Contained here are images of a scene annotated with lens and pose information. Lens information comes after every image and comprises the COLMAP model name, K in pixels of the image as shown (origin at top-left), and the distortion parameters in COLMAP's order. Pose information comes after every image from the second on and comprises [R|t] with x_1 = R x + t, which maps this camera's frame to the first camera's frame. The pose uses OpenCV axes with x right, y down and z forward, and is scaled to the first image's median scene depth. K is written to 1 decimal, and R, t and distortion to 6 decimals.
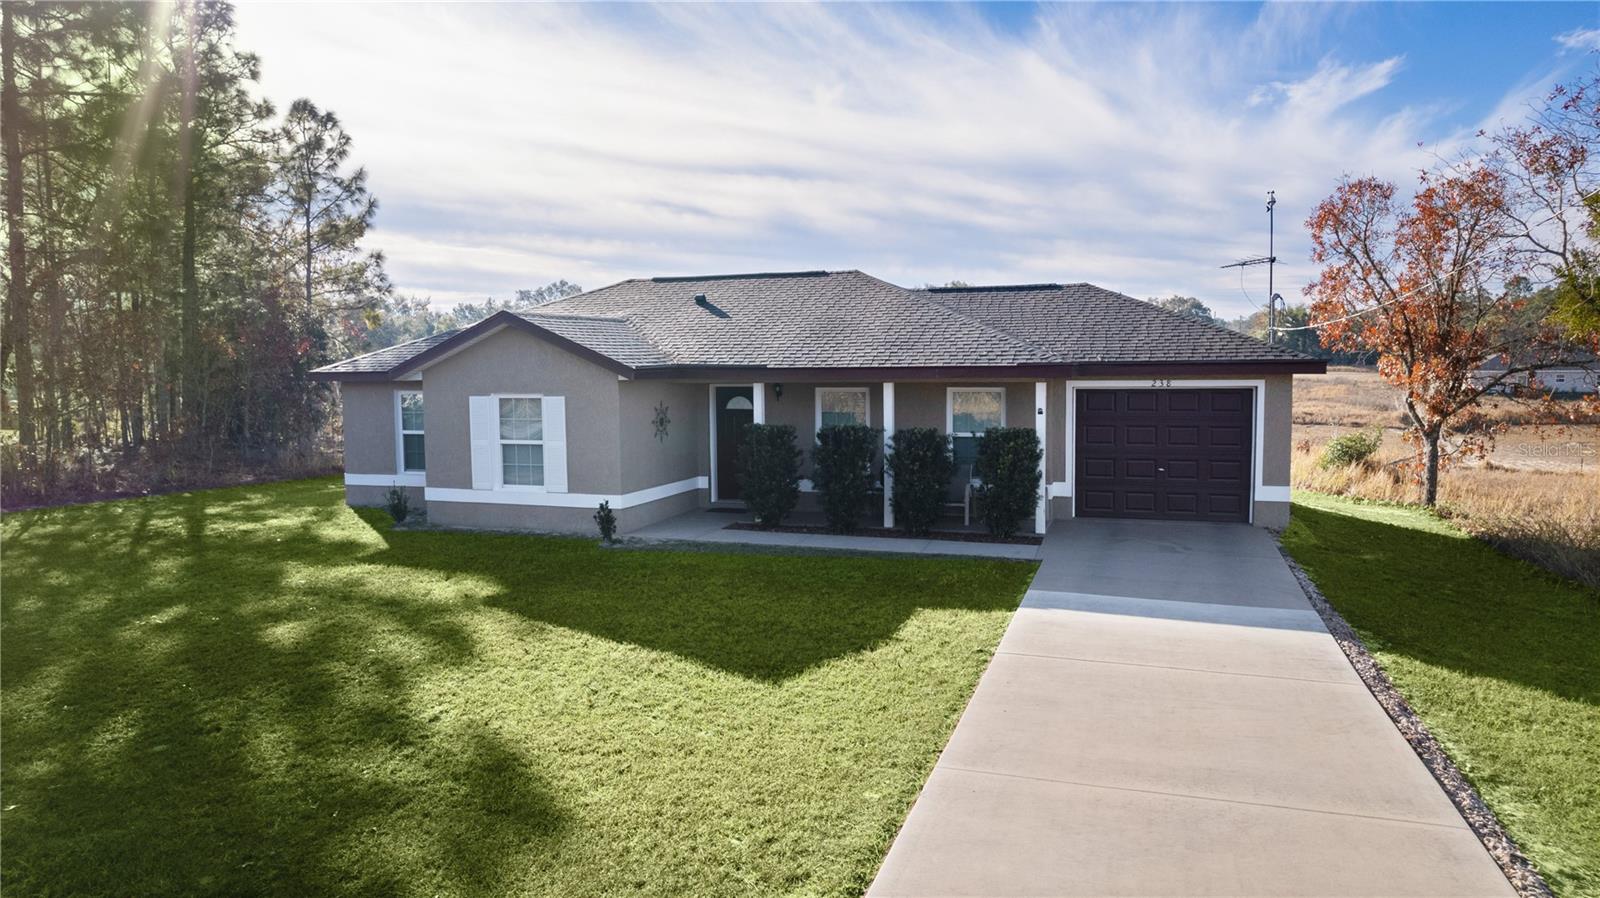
lens RADIAL K [[1029.9, 0, 799.0], [0, 1029.9, 454.8], [0, 0, 1]] dist [-0.073875, 0.060605]
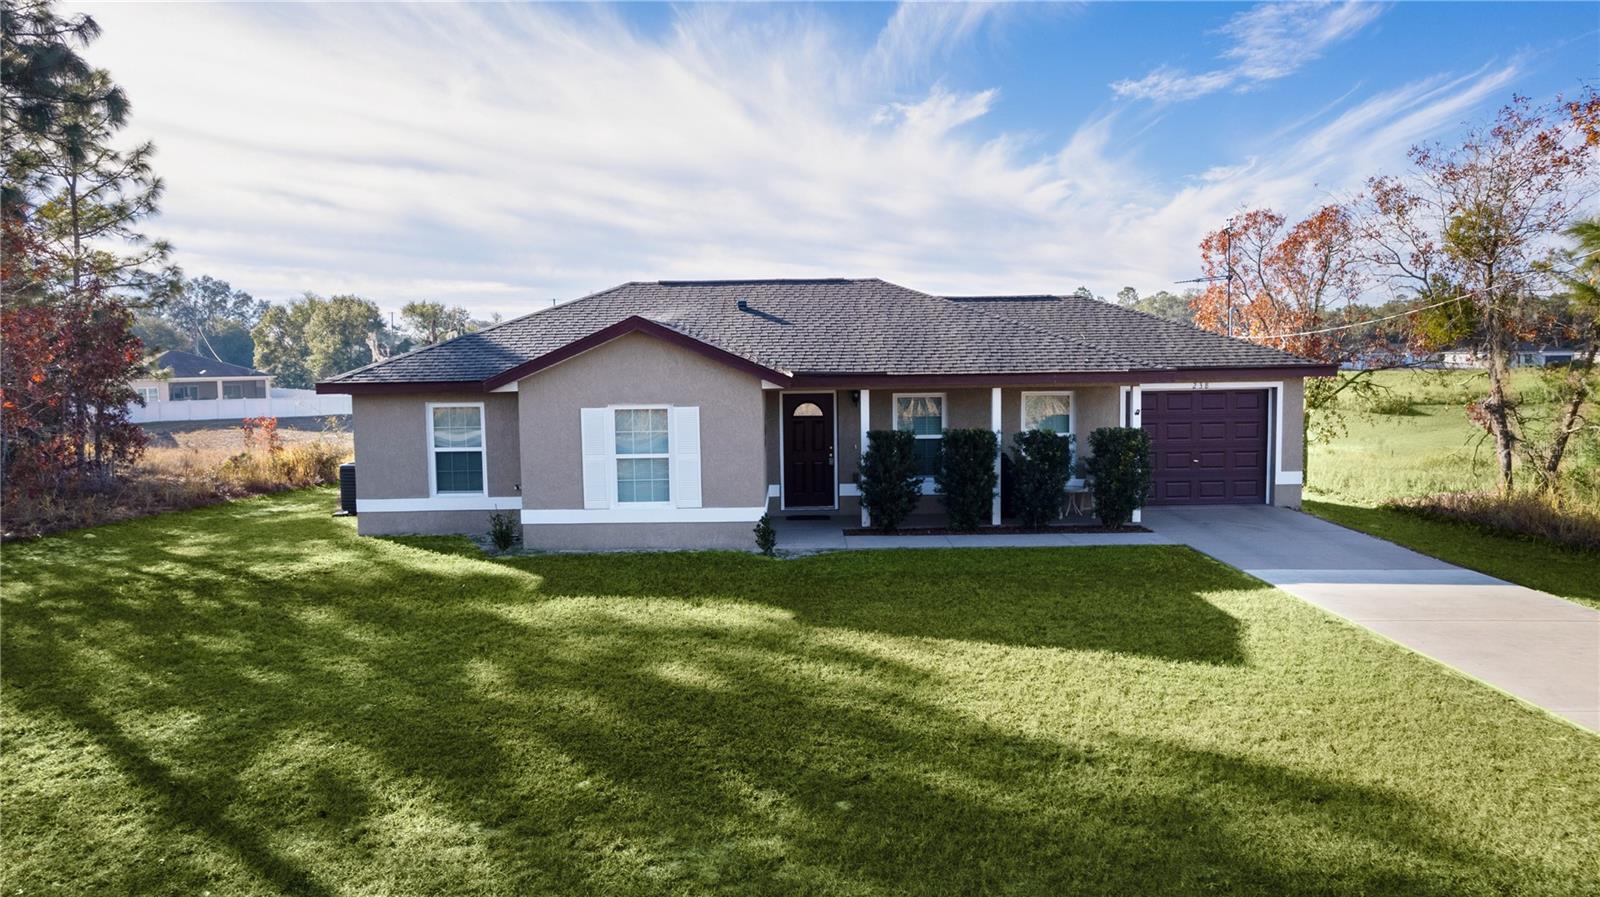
lens RADIAL K [[1029.9, 0, 787.5], [0, 1029.9, 455.6], [0, 0, 1]] dist [-0.073875, 0.060605]
pose [[0.946812, -0.033649, 0.320024, -0.399477], [0.033753, 0.999417, 0.005223, -0.011630], [-0.320013, 0.005857, 0.947395, 0.061213]]
